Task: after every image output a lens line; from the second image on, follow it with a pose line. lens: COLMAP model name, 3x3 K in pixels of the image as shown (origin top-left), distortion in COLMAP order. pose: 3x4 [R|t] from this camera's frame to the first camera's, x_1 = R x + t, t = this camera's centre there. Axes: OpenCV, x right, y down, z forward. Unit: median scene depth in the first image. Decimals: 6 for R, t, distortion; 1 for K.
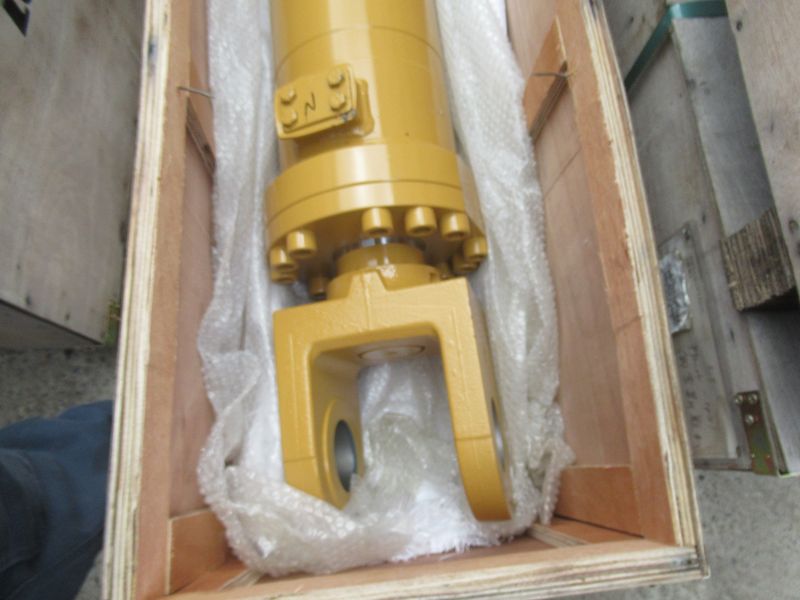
lens RADIAL K [[572.7, 0, 400.0], [0, 572.7, 300.0], [0, 0, 1]] dist [-0.046133, 0.003291]
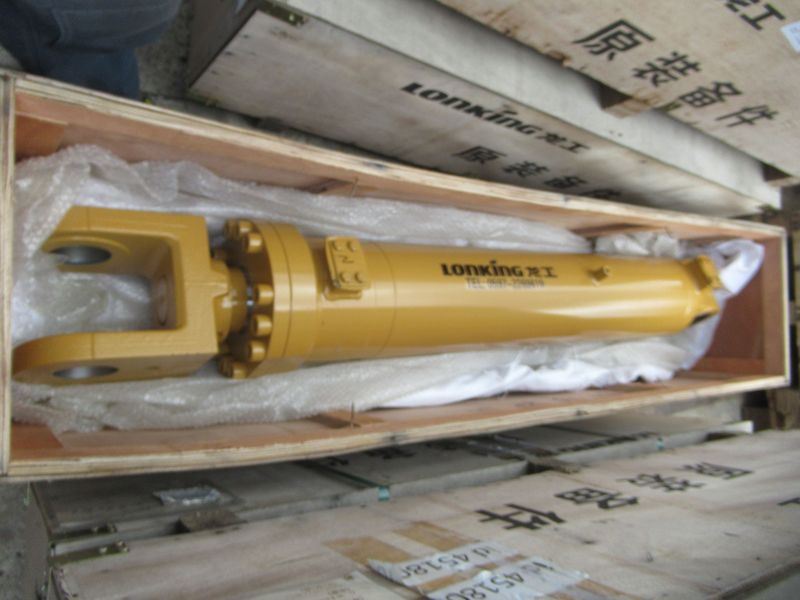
lens RADIAL K [[620.5, 0, 400.0], [0, 620.5, 300.0], [0, 0, 1]] dist [0.058669, -0.004729]
pose [[-0.054598, 0.987885, -0.145265, 0.178368], [-0.941865, -0.099256, -0.320998, 0.042589], [-0.331527, 0.119294, 0.935873, -0.578819]]
